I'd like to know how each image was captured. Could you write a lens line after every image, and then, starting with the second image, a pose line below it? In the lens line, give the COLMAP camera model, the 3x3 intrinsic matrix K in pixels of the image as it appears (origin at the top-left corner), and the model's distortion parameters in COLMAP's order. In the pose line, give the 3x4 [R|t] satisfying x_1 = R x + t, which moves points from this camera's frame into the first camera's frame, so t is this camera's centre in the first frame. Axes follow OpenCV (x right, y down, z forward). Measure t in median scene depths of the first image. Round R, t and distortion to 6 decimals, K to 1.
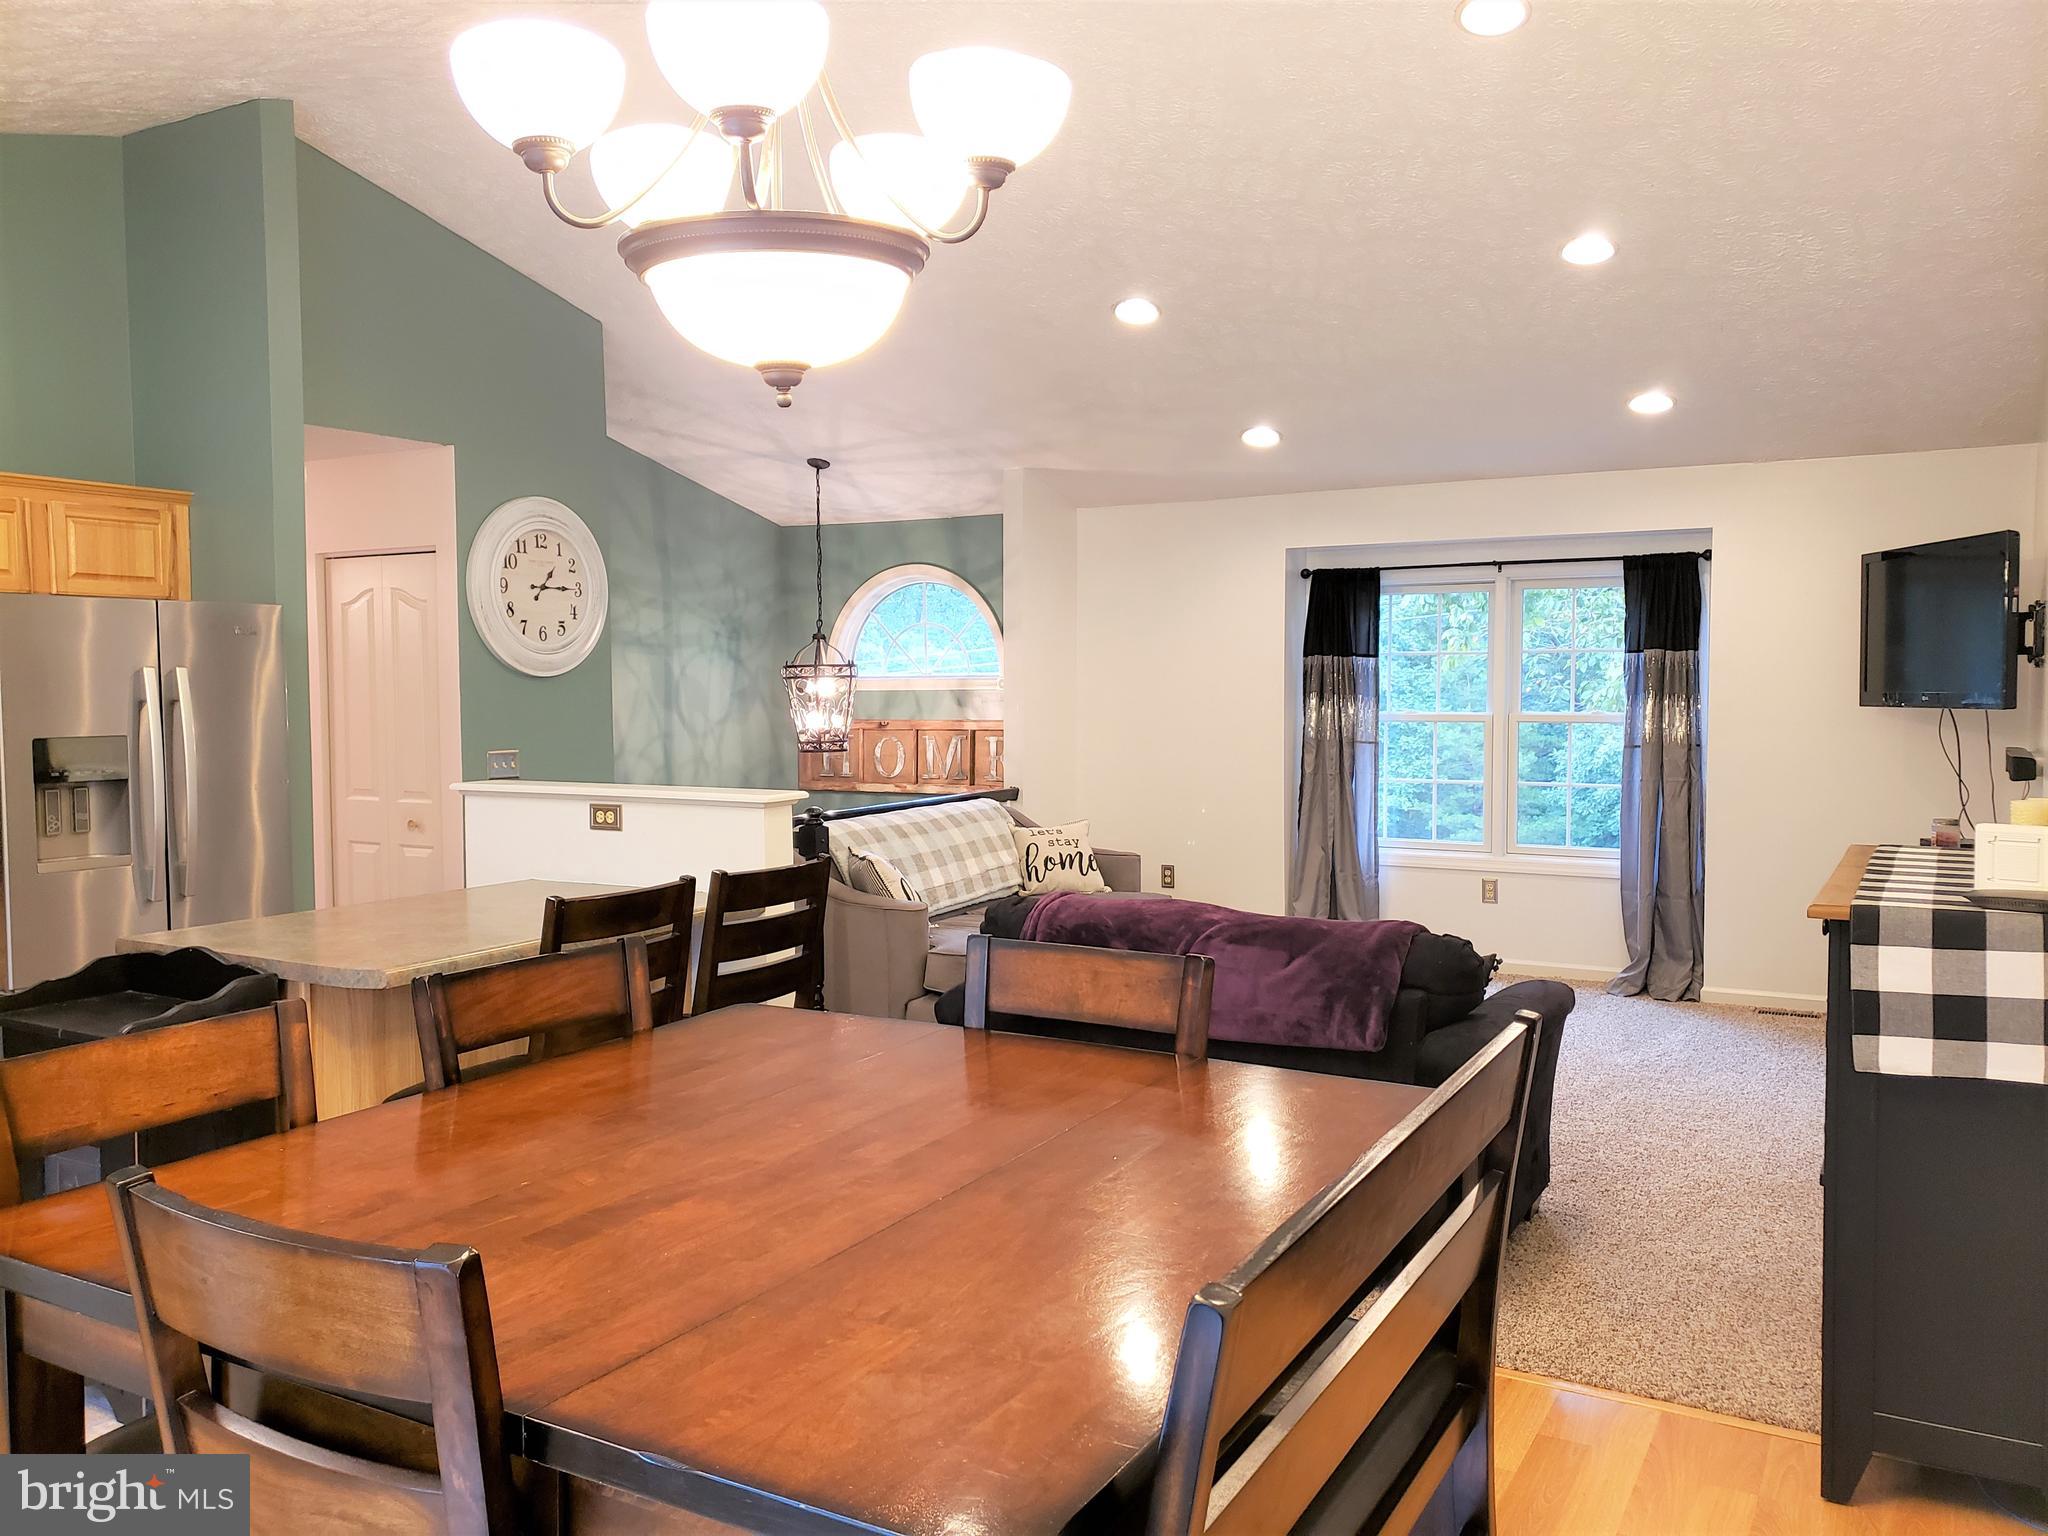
lens RADIAL K [[1613.1, 0, 1008.6], [0, 1613.1, 766.7], [0, 0, 1]] dist [0.045045, -0.028117]
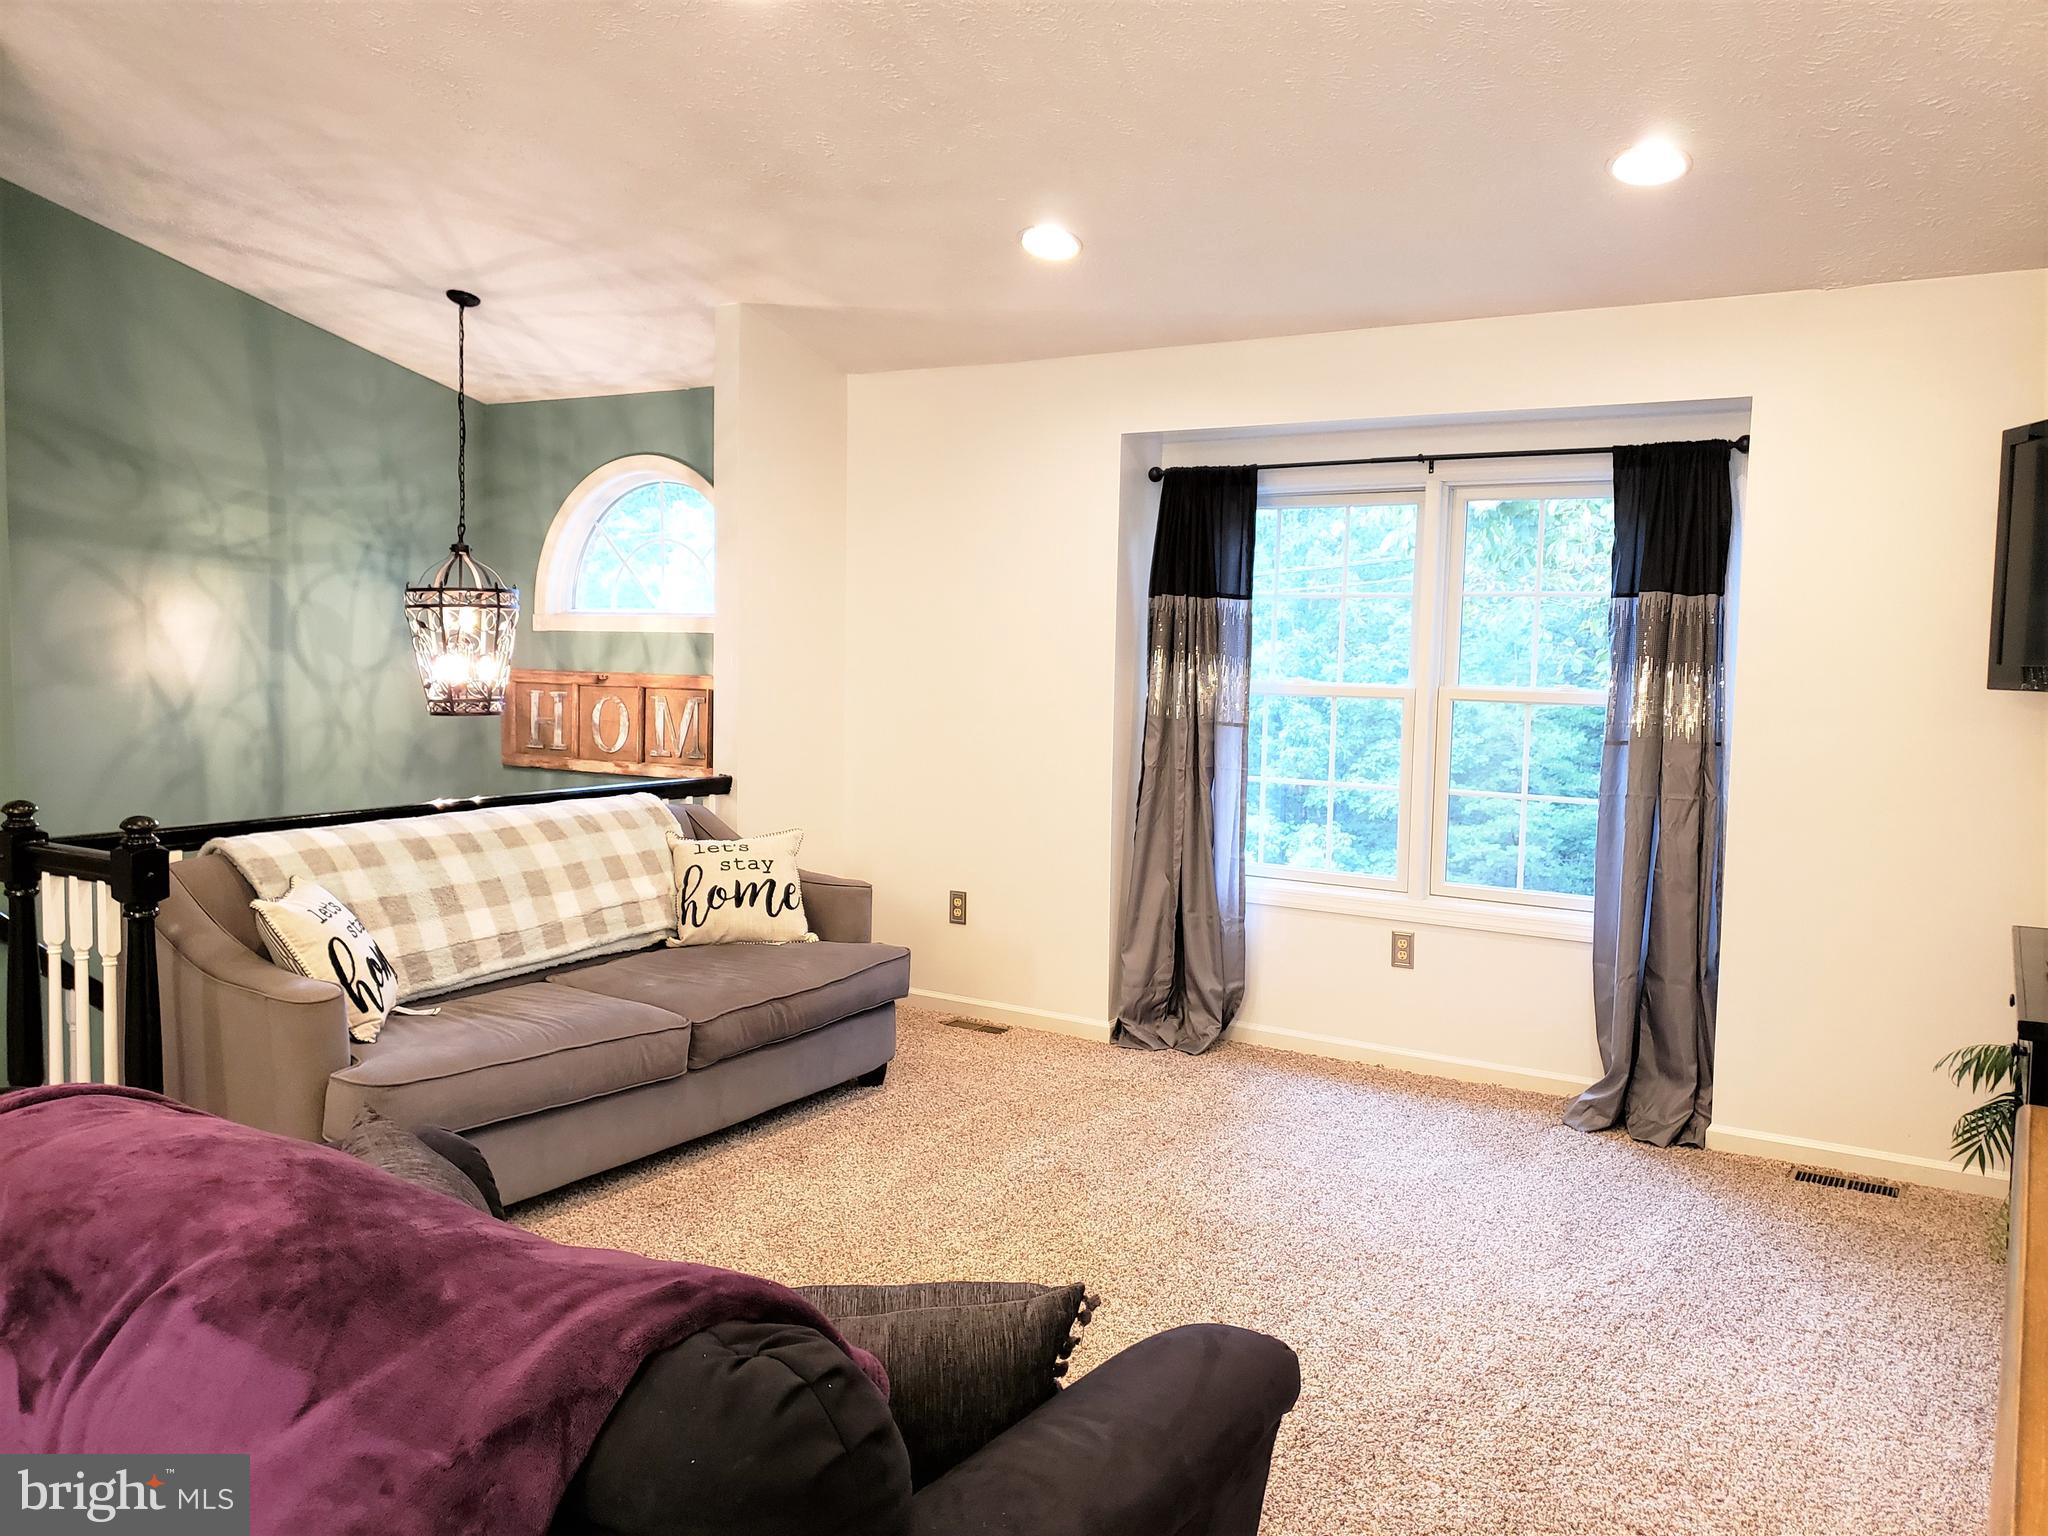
lens RADIAL K [[1617.5, 0, 1024.0], [0, 1617.5, 768.0], [0, 0, 1]] dist [0.101061, -0.216242]
pose [[0.999424, 0.027781, -0.019513, 0.148372], [-0.027301, 0.999328, 0.024478, -0.010983], [0.020180, -0.023932, 0.999510, 0.317091]]
